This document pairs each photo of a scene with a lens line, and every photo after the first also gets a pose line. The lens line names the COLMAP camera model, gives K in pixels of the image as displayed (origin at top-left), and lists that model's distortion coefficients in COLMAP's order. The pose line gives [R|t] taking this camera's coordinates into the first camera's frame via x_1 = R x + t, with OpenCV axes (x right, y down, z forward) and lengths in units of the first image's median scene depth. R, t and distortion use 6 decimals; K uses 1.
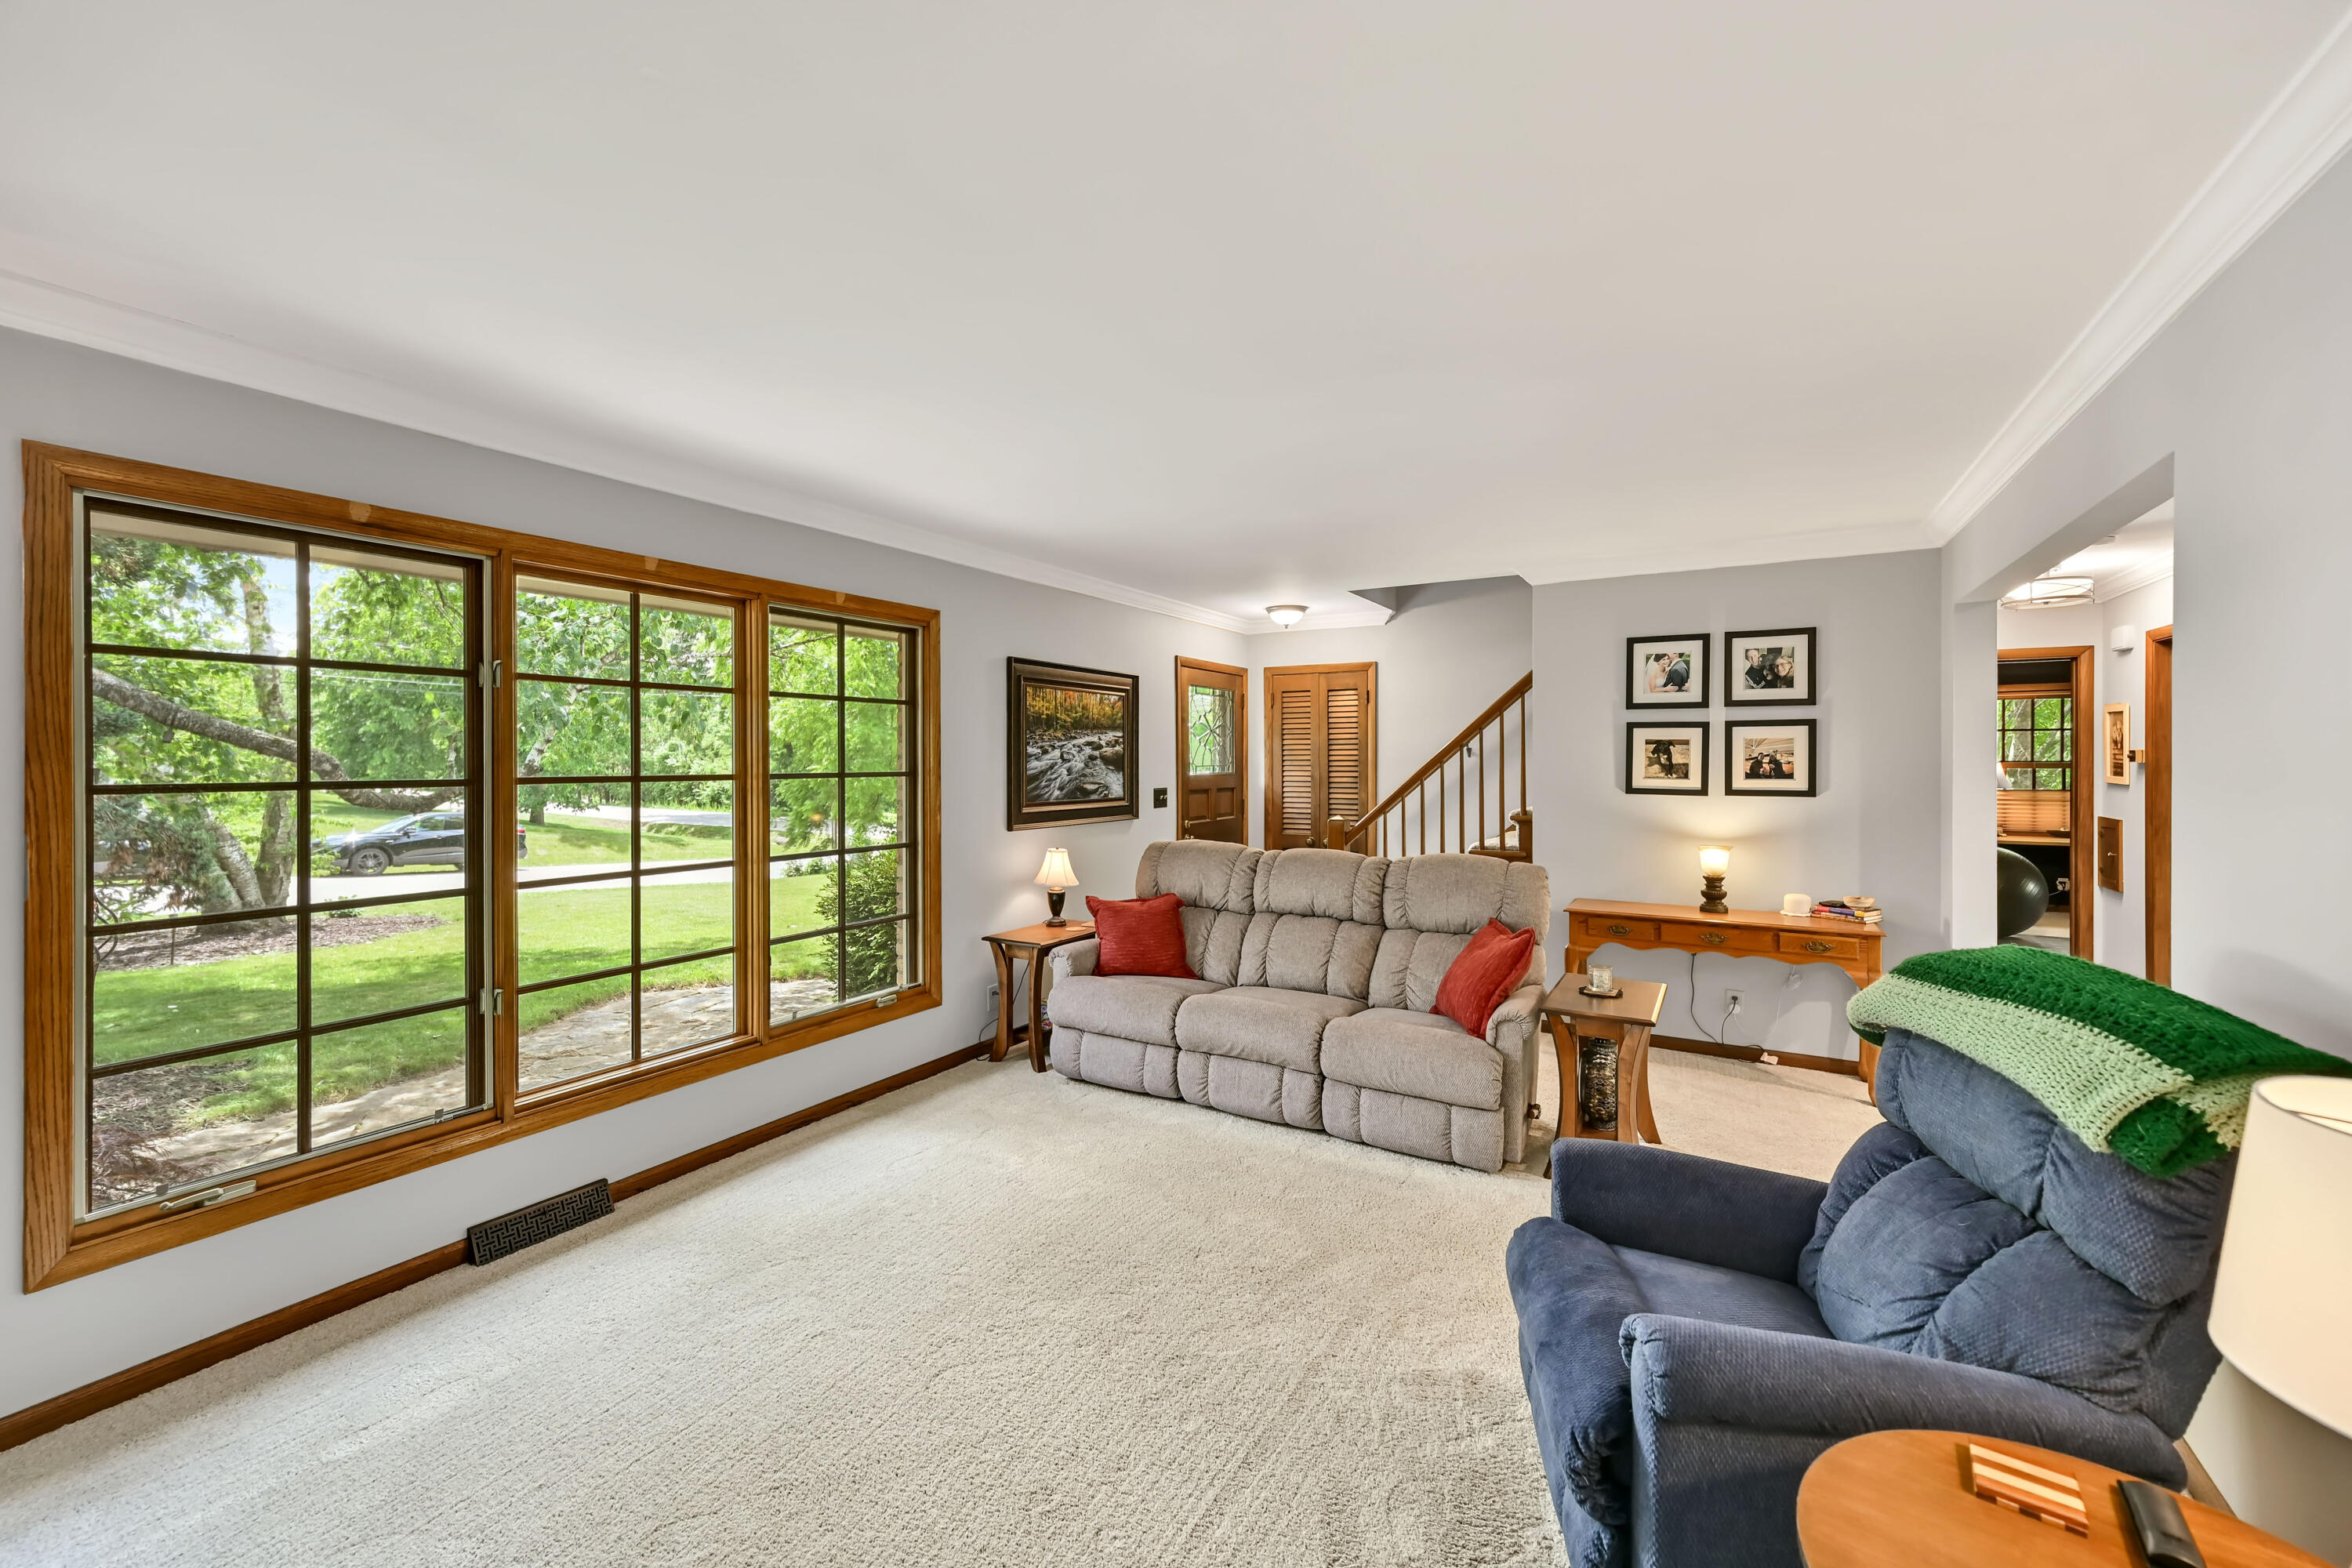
lens RADIAL K [[929.1, 0, 1176.2], [0, 929.1, 761.0], [0, 0, 1]] dist [0.003596, 0.000252]
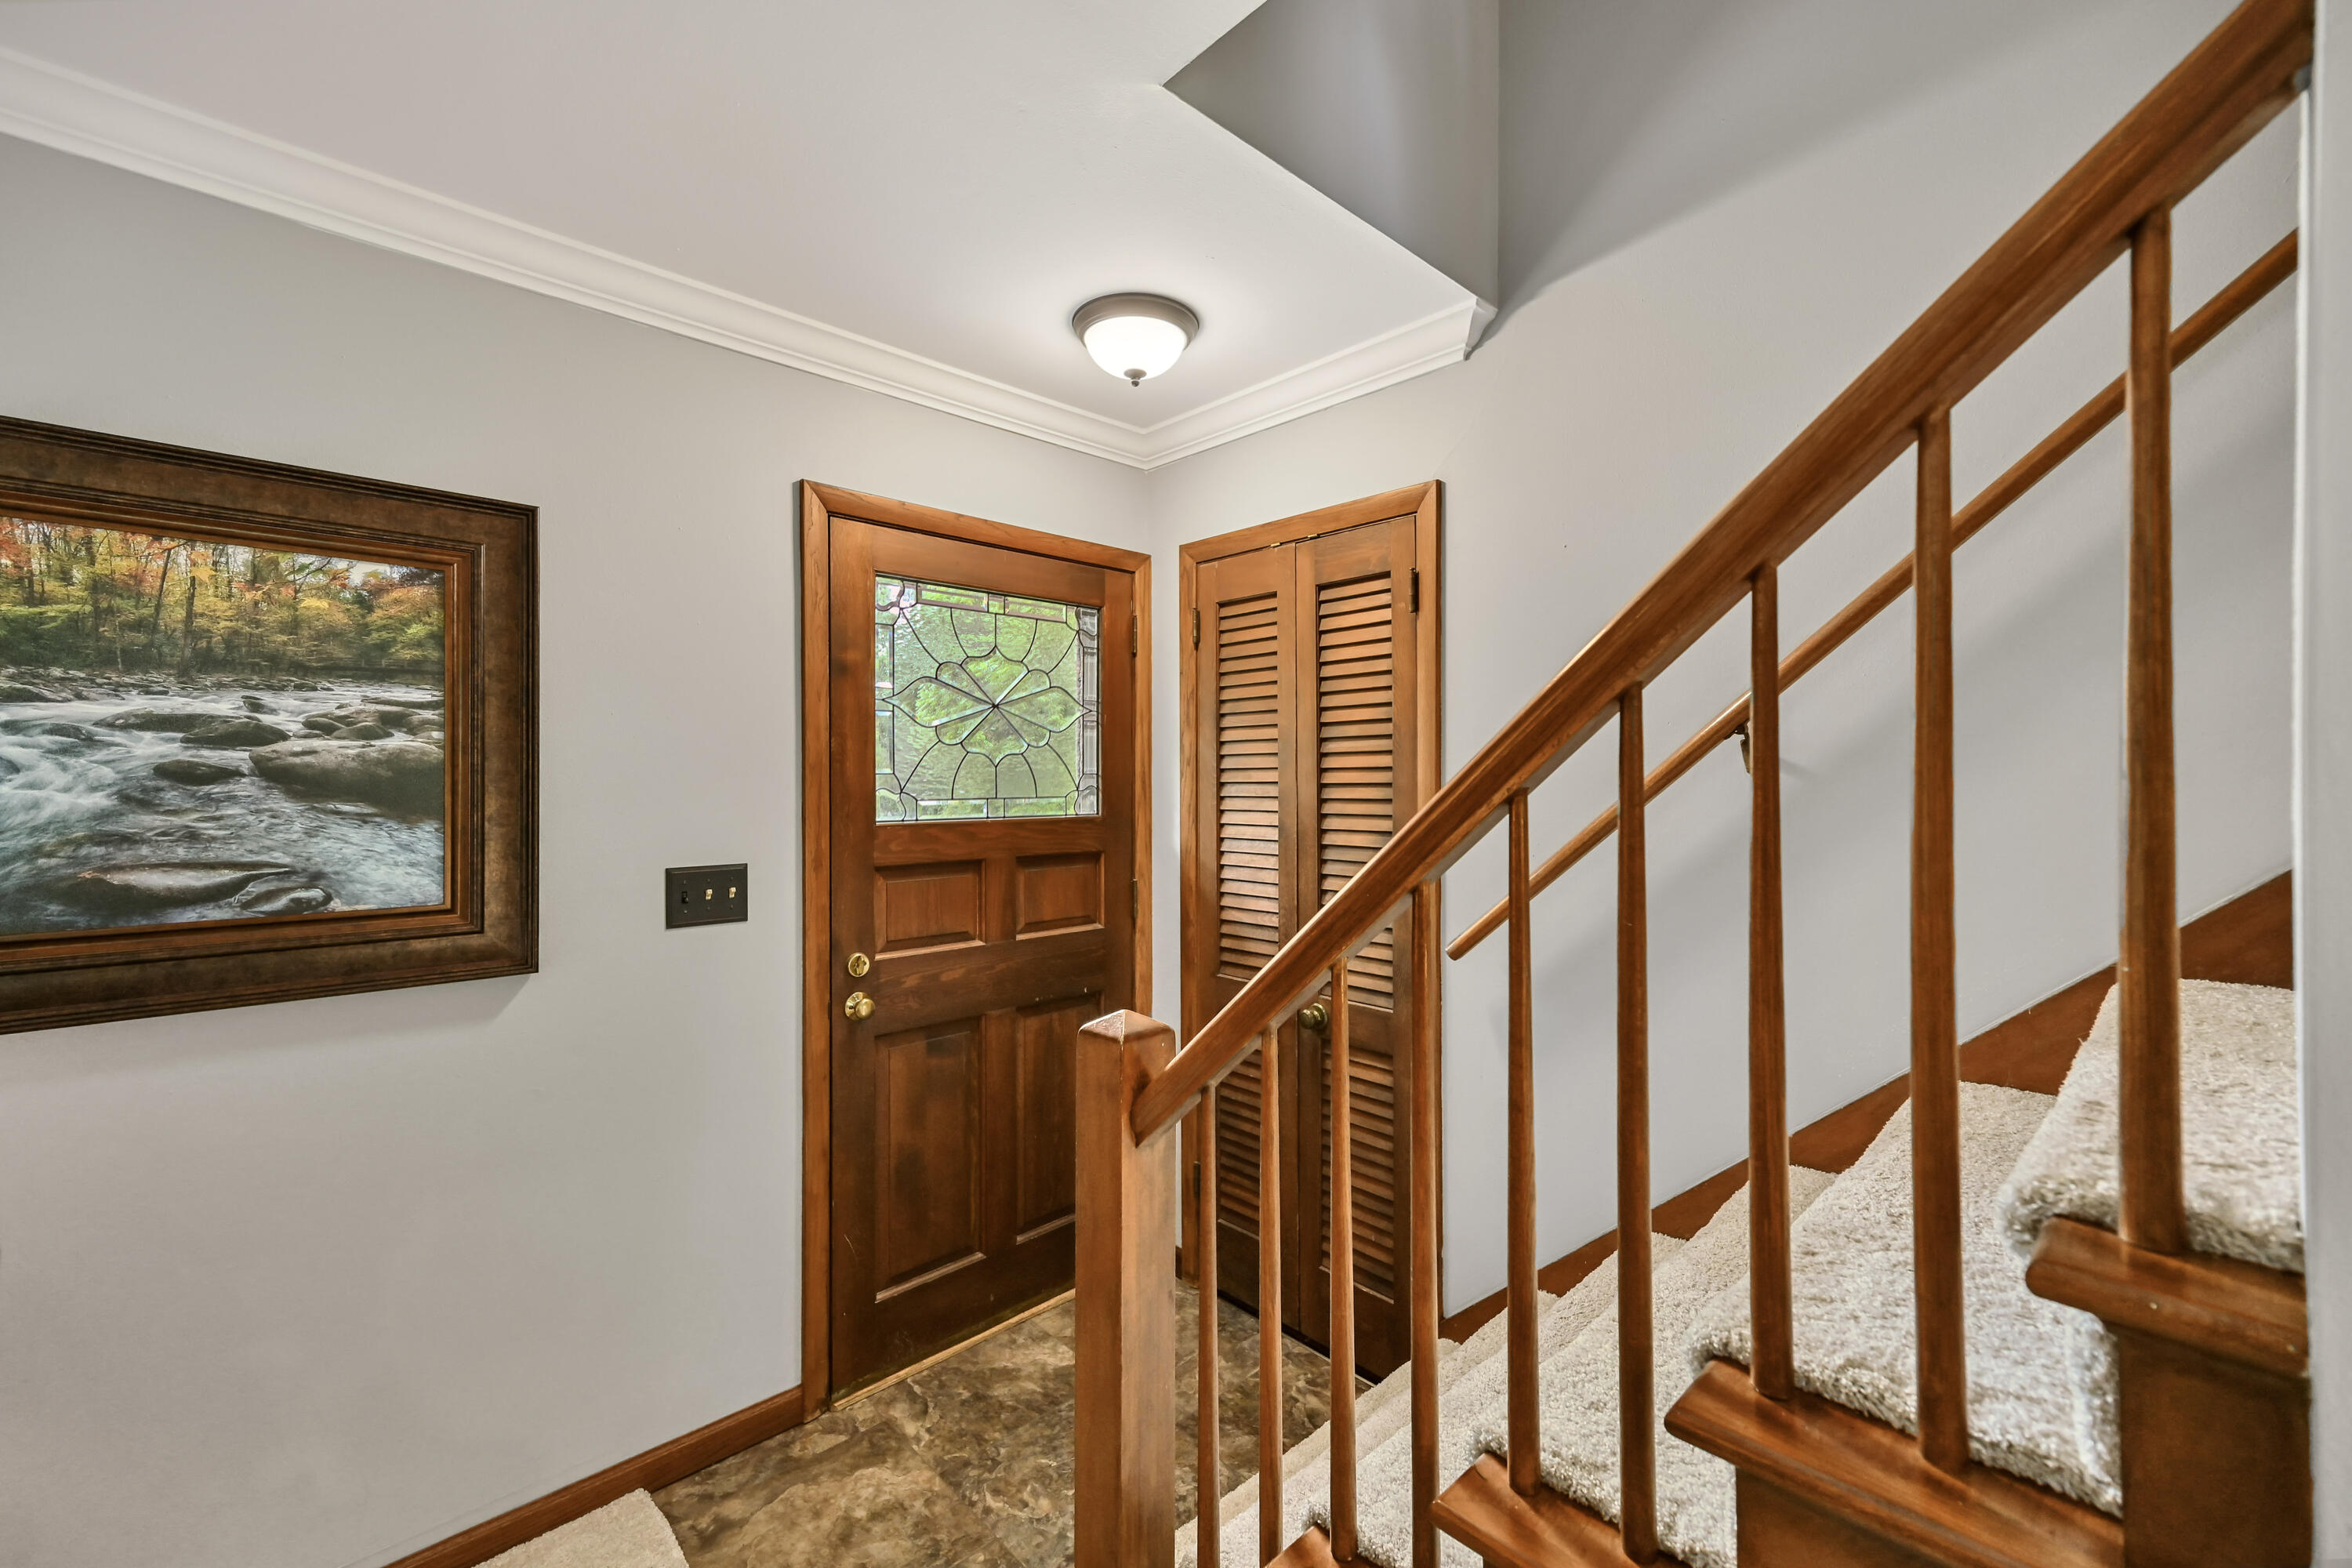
lens RADIAL K [[974.0, 0, 1176.0], [0, 974.0, 784.0], [0, 0, 1]] dist [0.001635, 0.006192]
pose [[0.962343, -0.000461, -0.271838, 0.308197], [0.000166, 0.999999, -0.001108, -0.000062], [0.271838, 0.001022, 0.962342, 0.914708]]
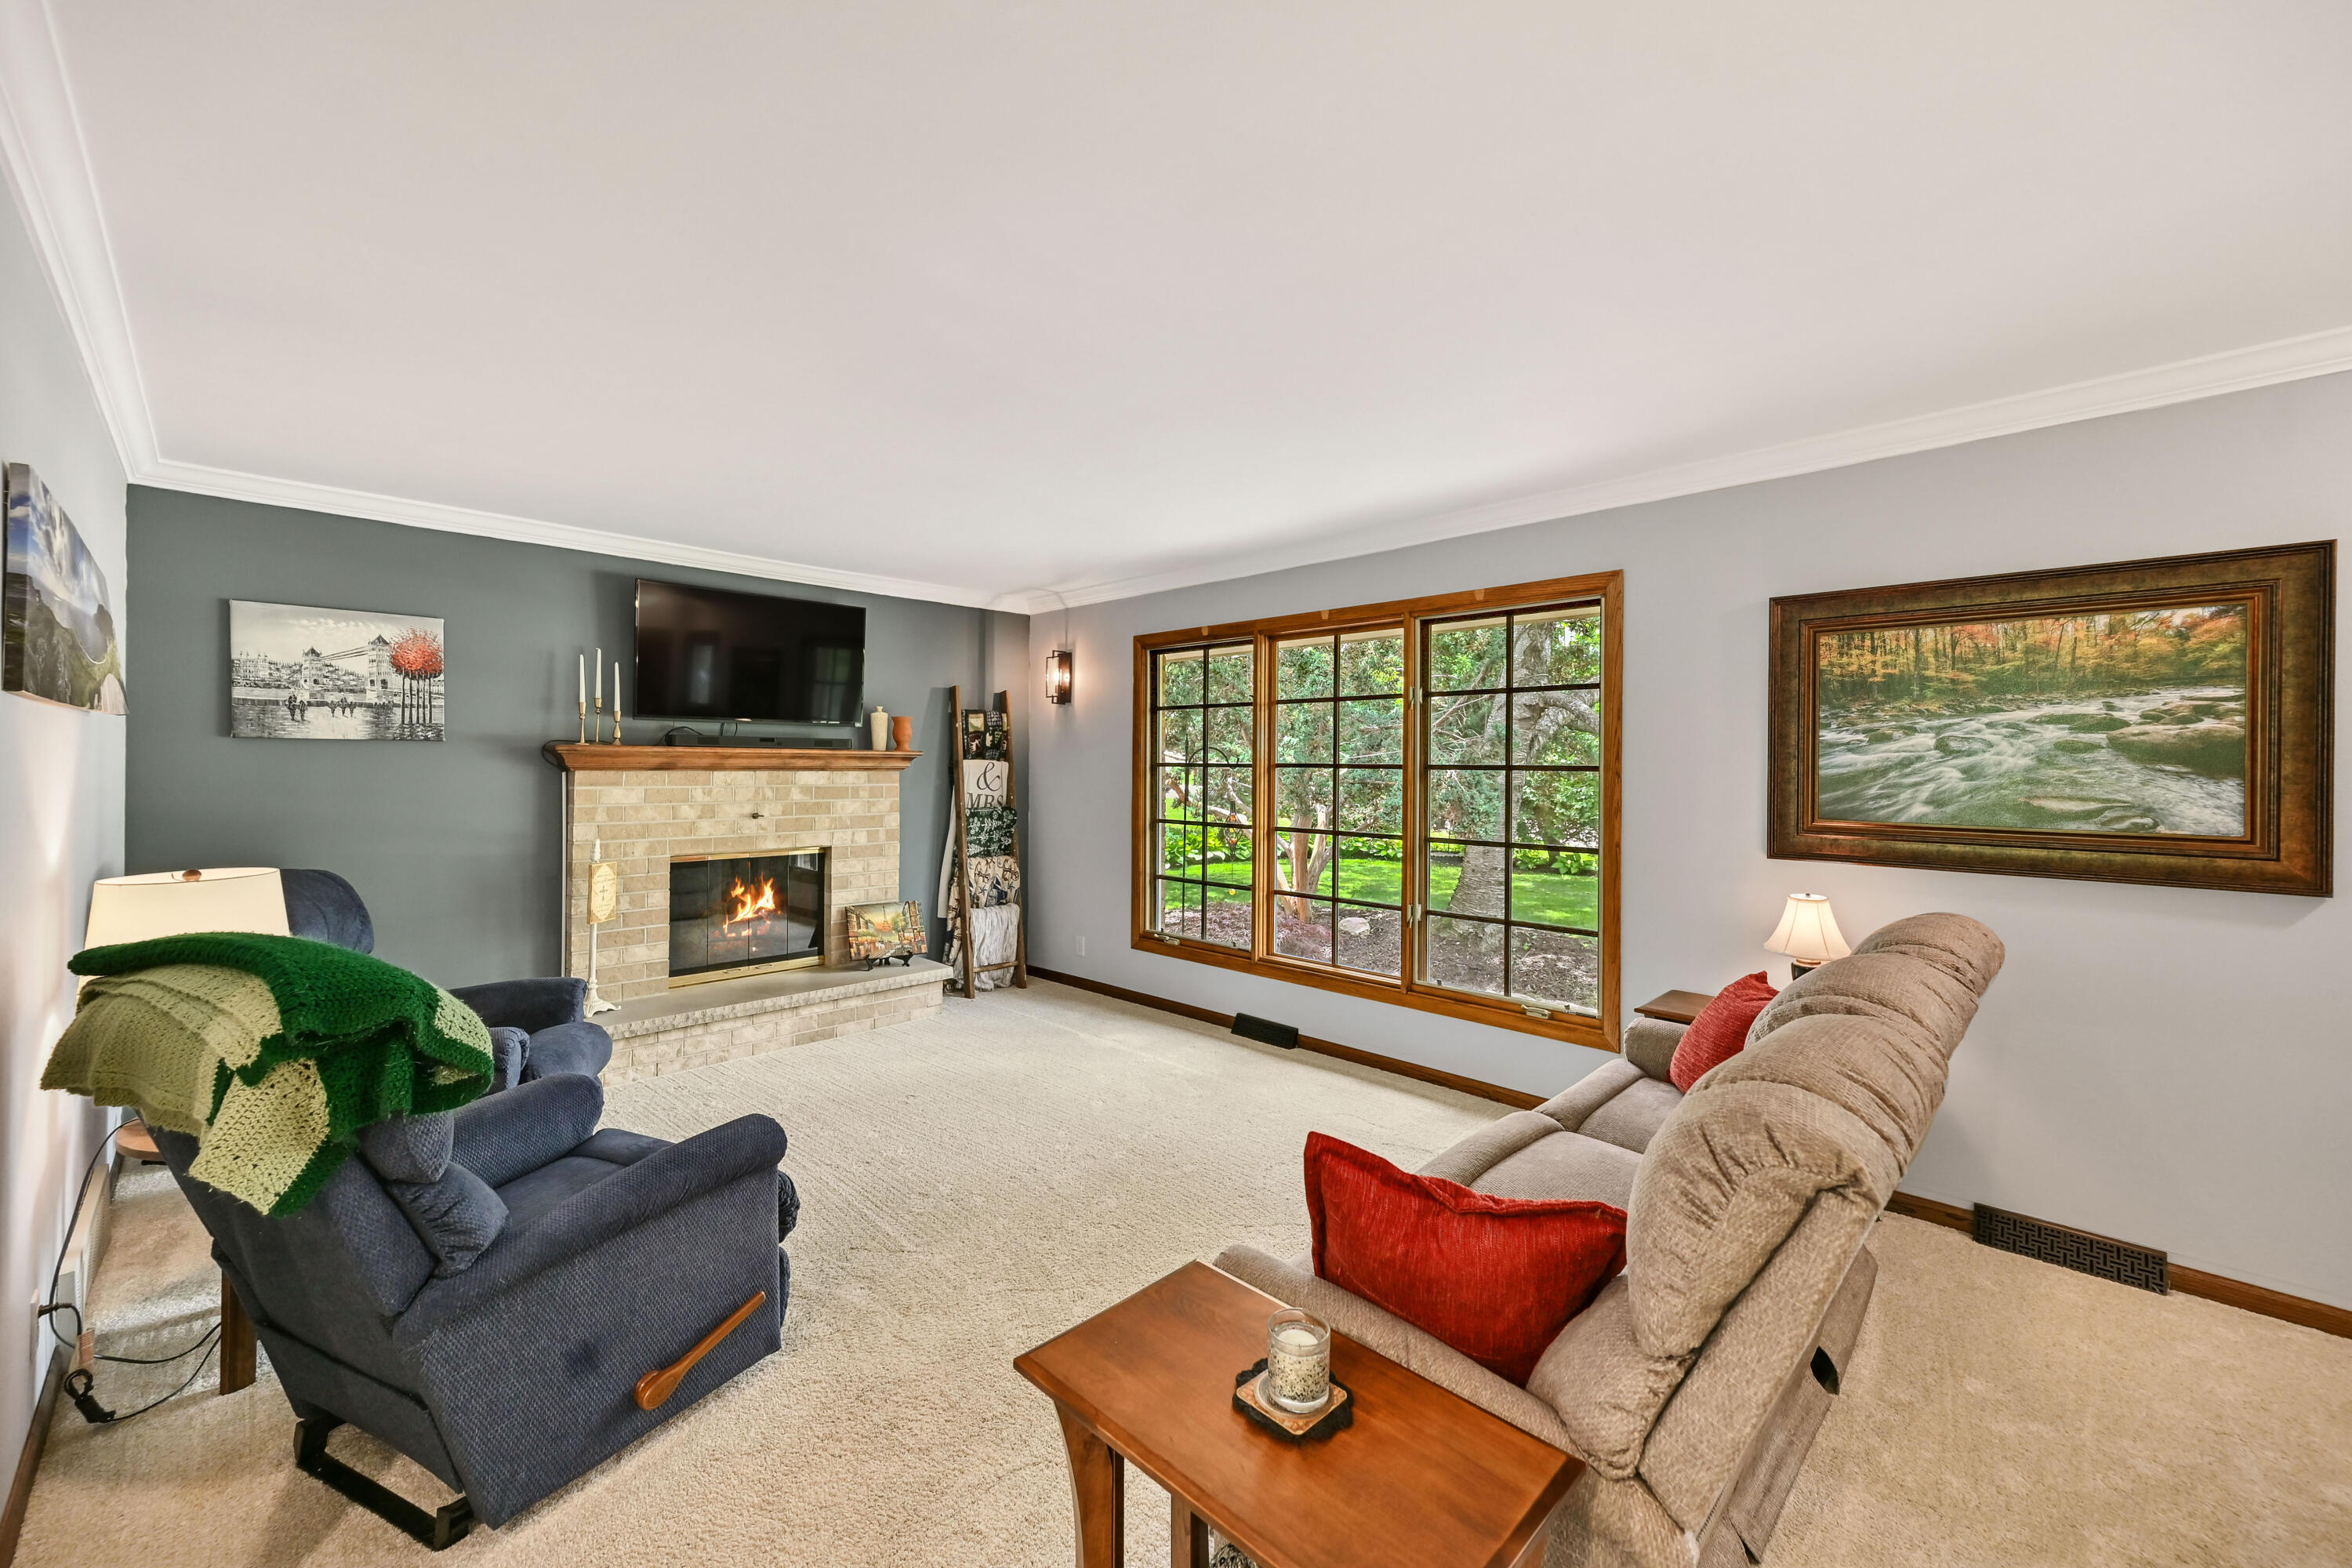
lens RADIAL K [[929.1, 0, 1176.2], [0, 929.1, 761.0], [0, 0, 1]] dist [0.003596, 0.000252]
pose [[-0.245651, -0.003280, -0.969353, 0.579829], [-0.008932, 0.999959, -0.001120, 0.009931], [0.969317, 0.008384, -0.245671, 0.754831]]
